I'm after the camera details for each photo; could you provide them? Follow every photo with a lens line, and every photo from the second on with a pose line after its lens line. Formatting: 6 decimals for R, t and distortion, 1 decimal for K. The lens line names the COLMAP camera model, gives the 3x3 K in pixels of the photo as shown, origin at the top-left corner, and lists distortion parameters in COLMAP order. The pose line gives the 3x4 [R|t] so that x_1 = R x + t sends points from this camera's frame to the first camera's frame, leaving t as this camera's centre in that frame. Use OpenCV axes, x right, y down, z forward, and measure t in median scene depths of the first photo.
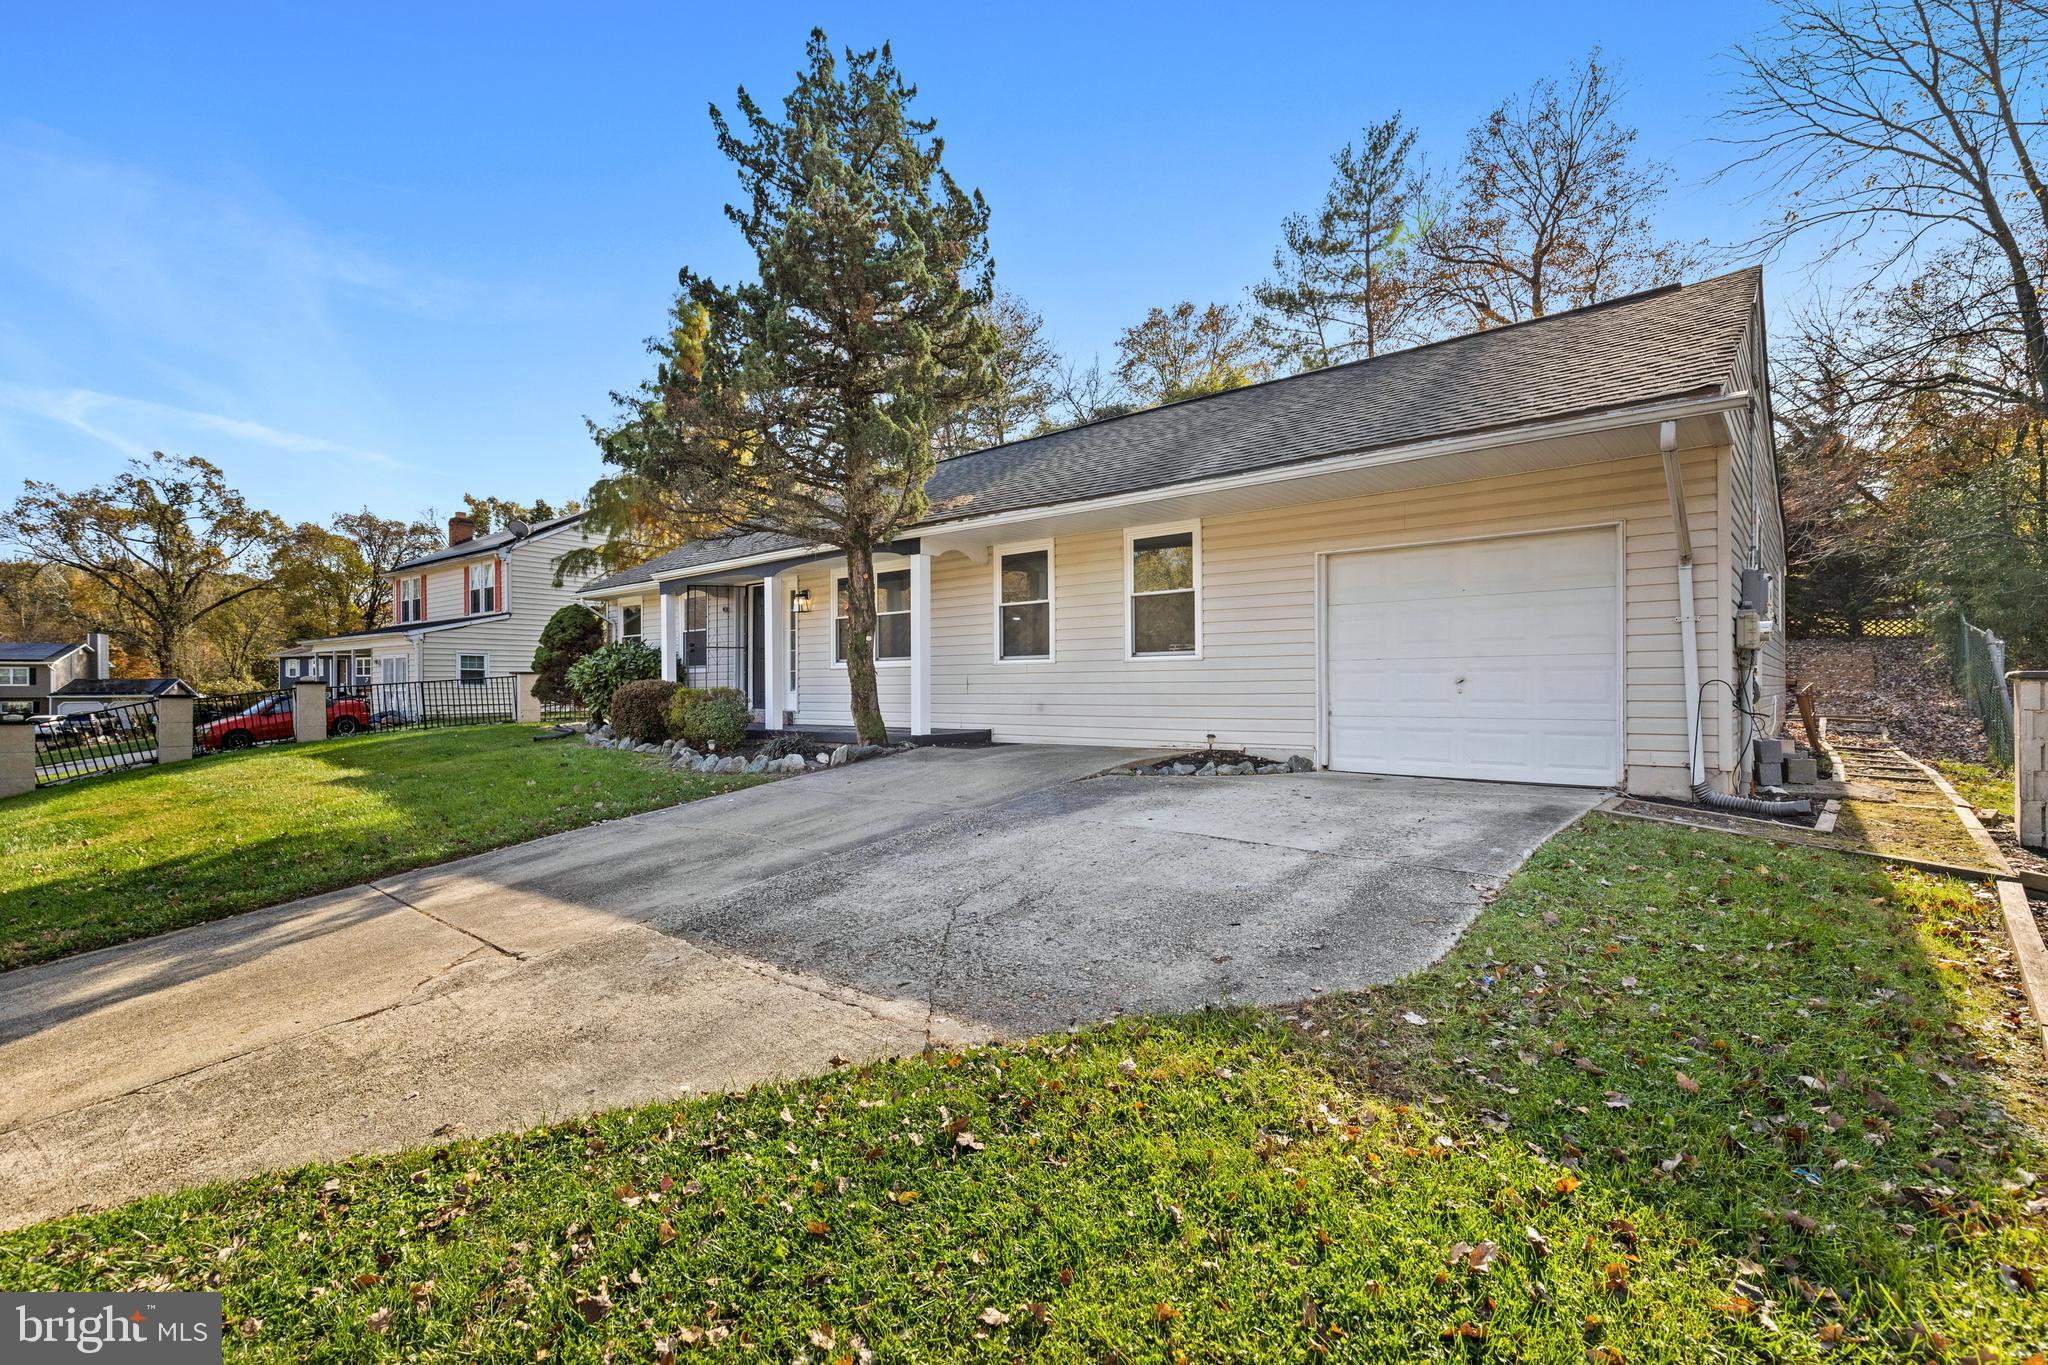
lens RADIAL K [[932.0, 0, 1024.0], [0, 932.0, 682.5], [0, 0, 1]] dist [0.004978, 0.000117]
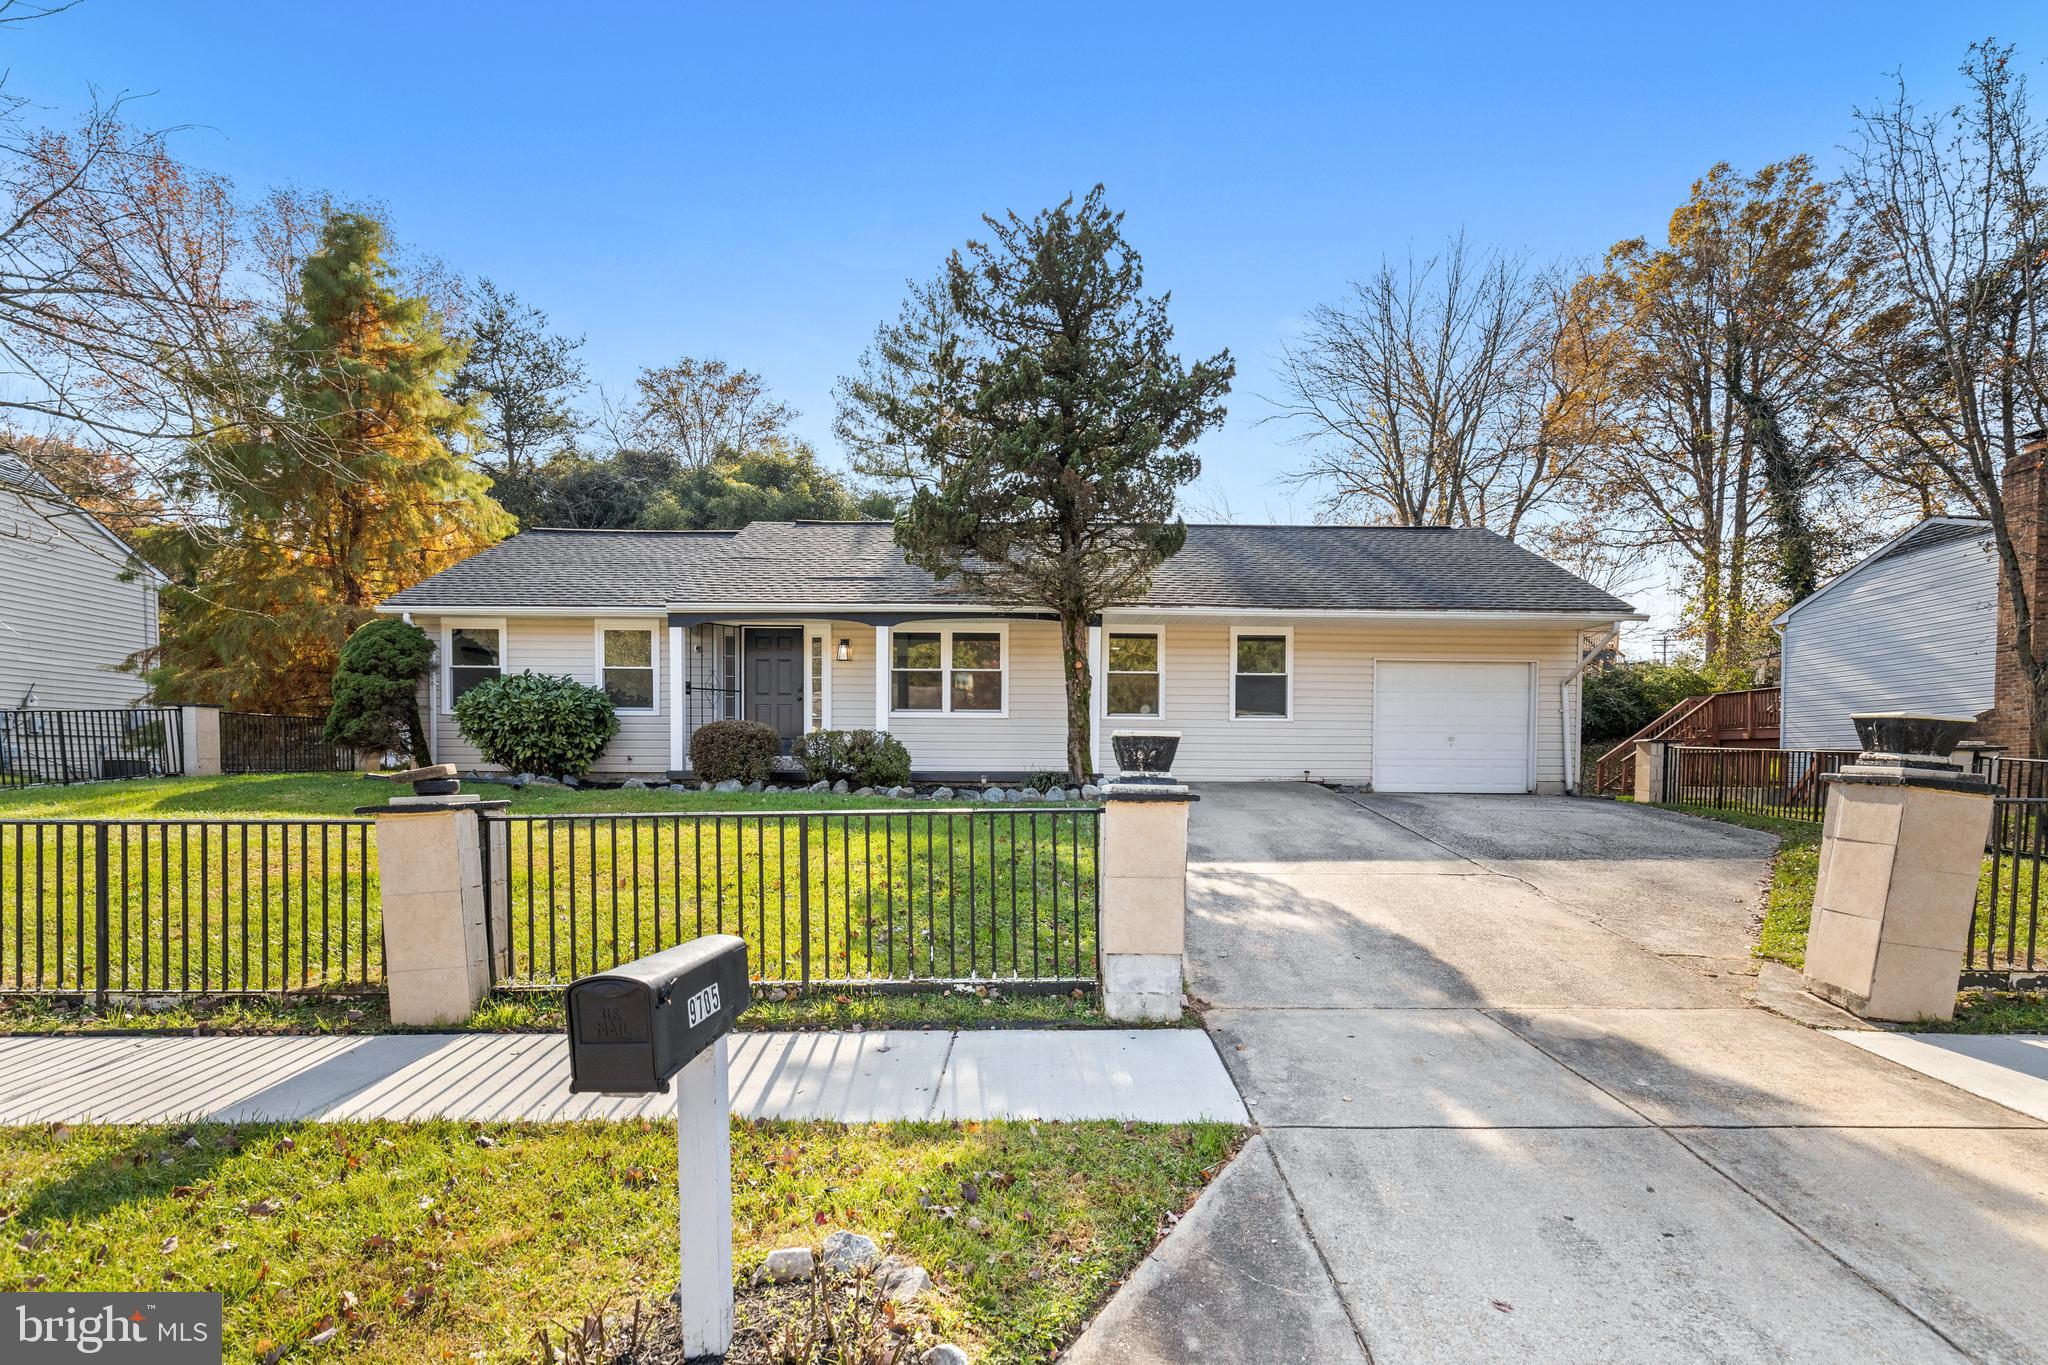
lens RADIAL K [[948.8, 0, 1026.4], [0, 948.8, 790.7], [0, 0, 1]] dist [0.019210, -0.010309]
pose [[0.733567, -0.005821, 0.679592, -0.704217], [-0.015081, 0.999578, 0.024841, 0.033696], [-0.679450, -0.028471, 0.733169, 0.088361]]
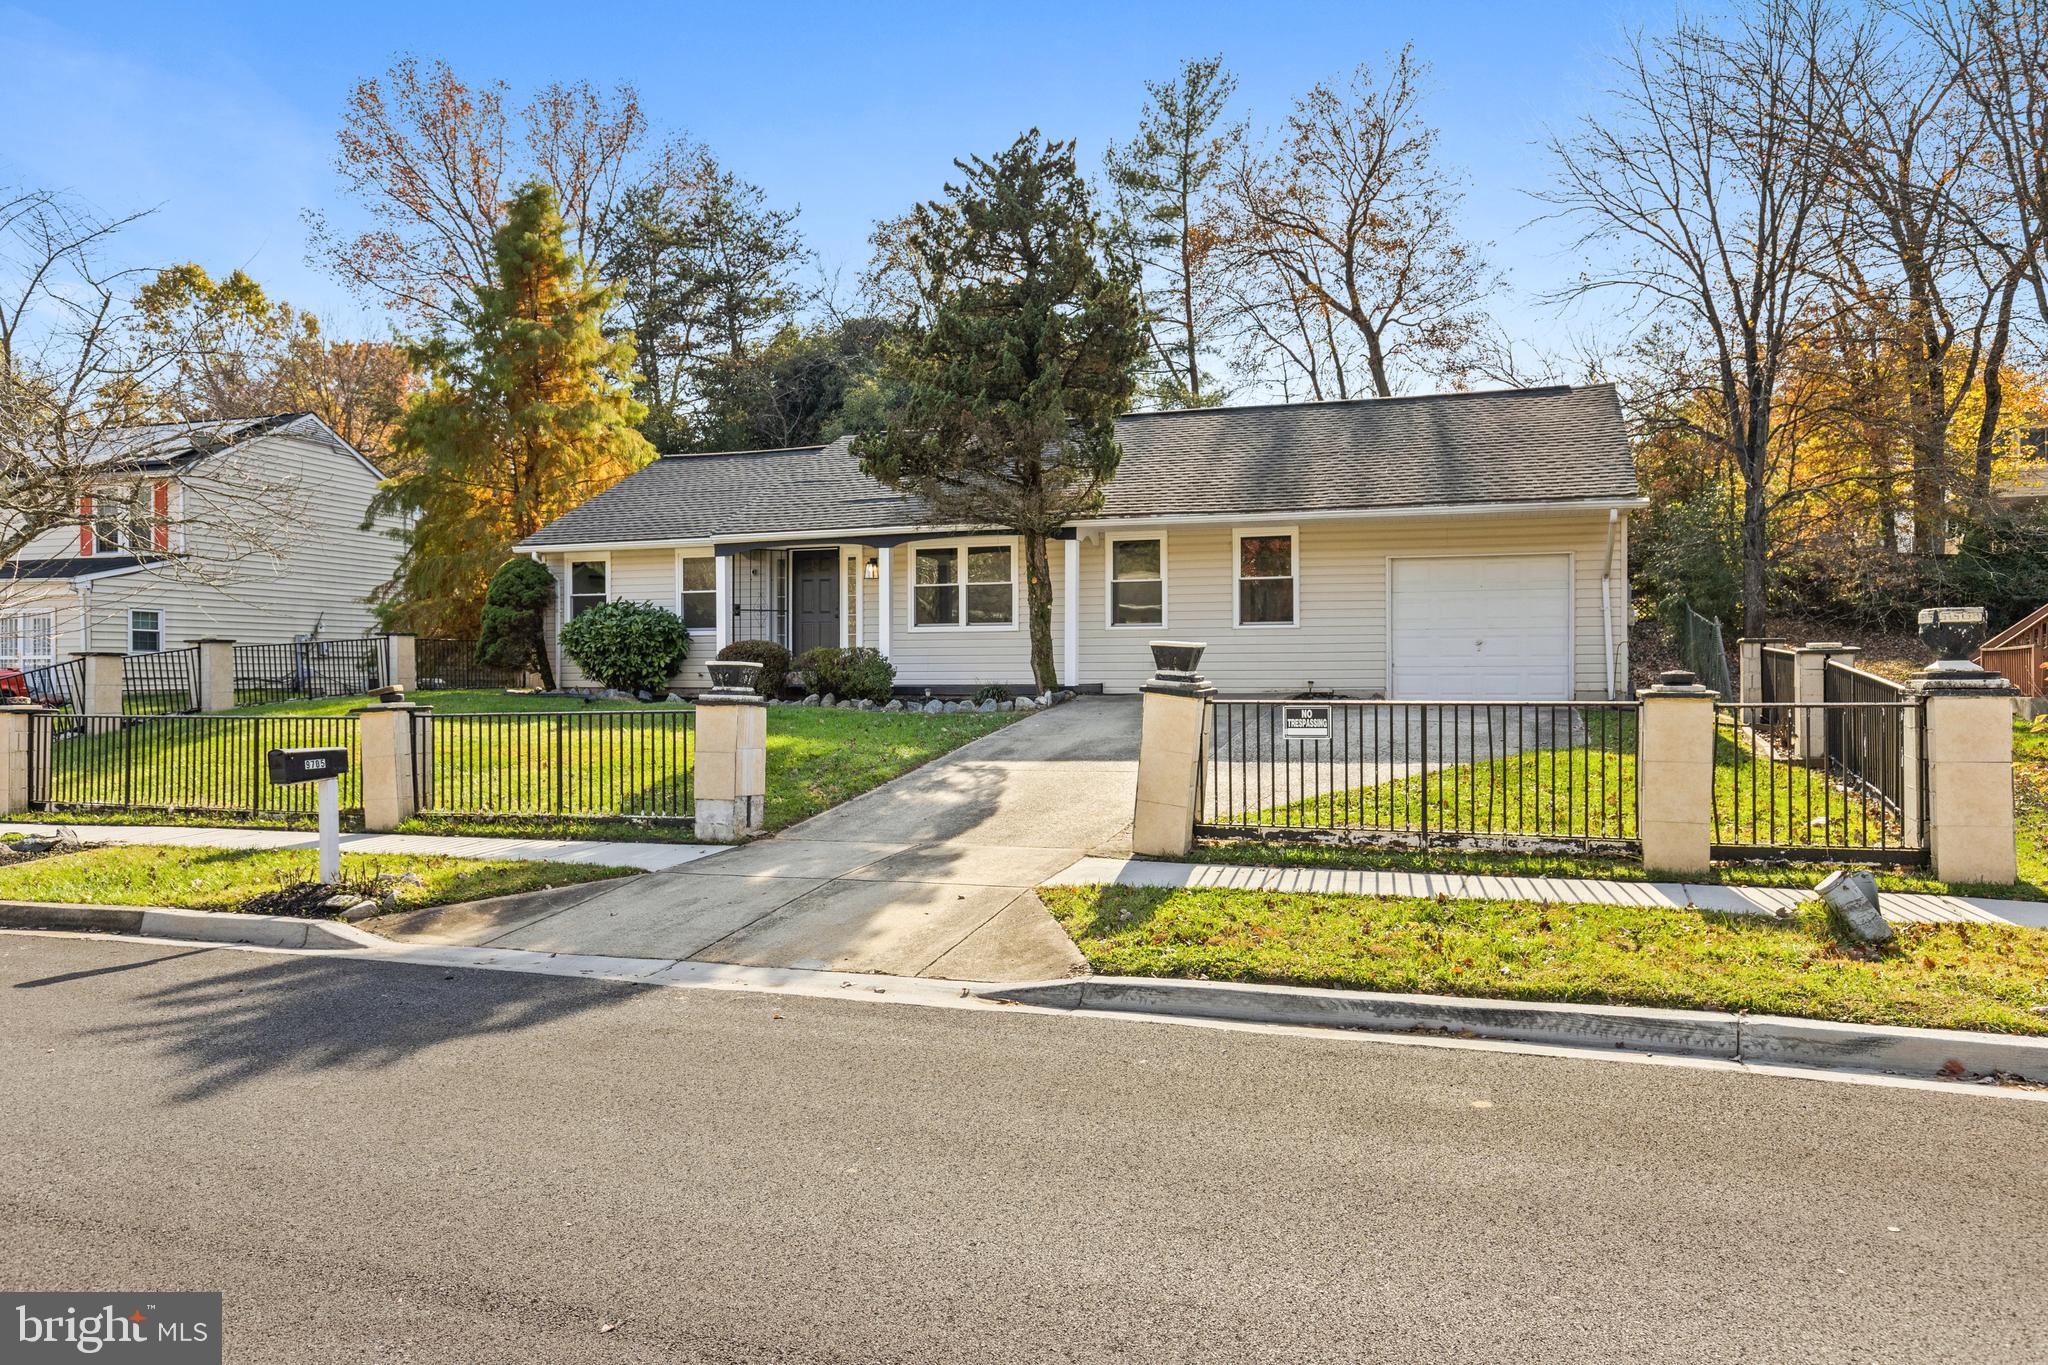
lens RADIAL K [[1399.4, 0, 1024.0], [0, 1399.4, 682.5], [0, 0, 1]] dist [-0.002053, 0.000735]
pose [[0.931078, 0.001268, 0.364819, -0.577707], [-0.004695, 0.999953, 0.008508, 0.024859], [-0.364791, -0.009634, 0.931040, -0.483989]]
